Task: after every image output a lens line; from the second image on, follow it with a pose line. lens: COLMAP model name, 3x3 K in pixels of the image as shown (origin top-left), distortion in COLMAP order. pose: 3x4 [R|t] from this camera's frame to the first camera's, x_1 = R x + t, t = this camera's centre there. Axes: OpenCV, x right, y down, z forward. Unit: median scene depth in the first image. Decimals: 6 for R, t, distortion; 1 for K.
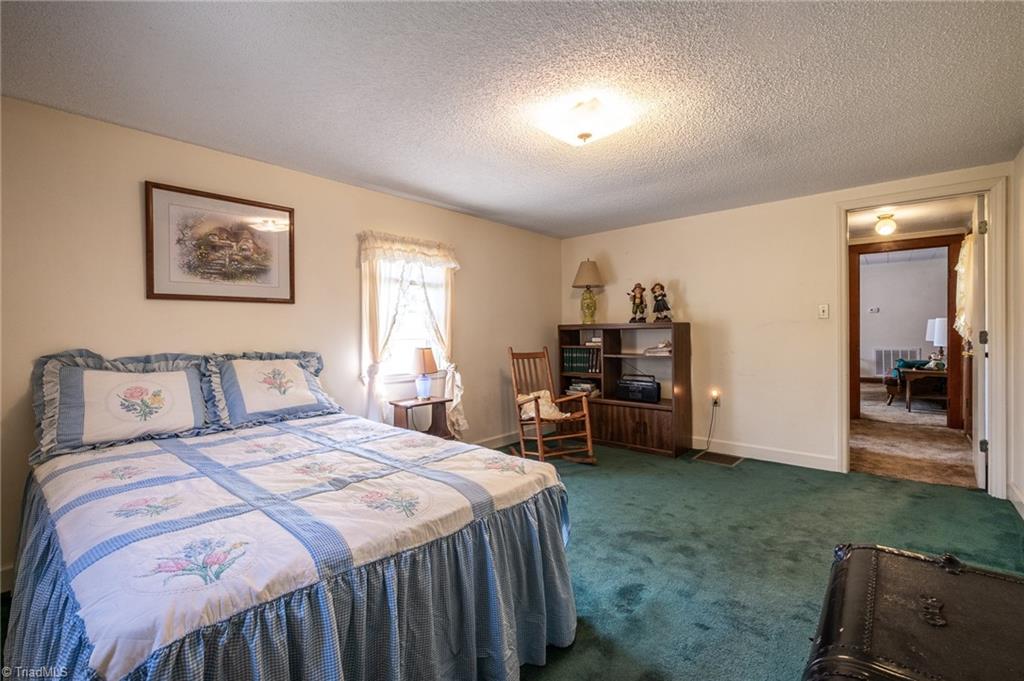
lens RADIAL K [[456.9, 0, 509.9], [0, 456.9, 334.6], [0, 0, 1]] dist [-0.016721, -0.000227]
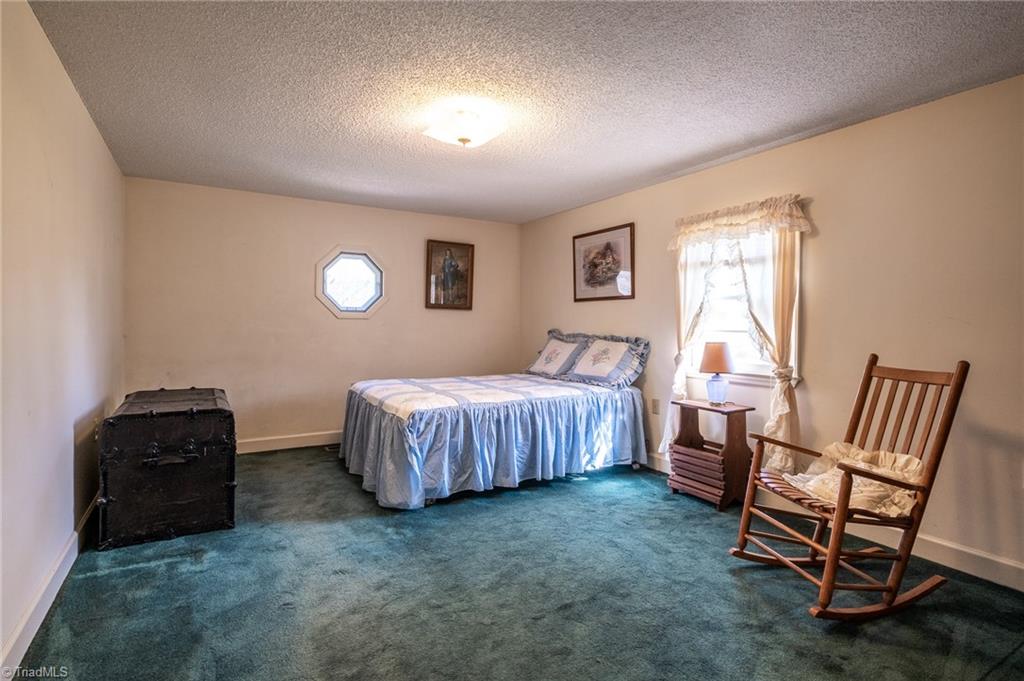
lens RADIAL K [[484.6, 0, 512.0], [0, 484.6, 340.5], [0, 0, 1]] dist [0.000408, 0.000053]
pose [[-0.295088, 0.037876, -0.954719, 0.703572], [-0.018024, 0.998816, 0.045196, -0.005811], [0.955300, 0.030545, -0.294056, 0.845123]]
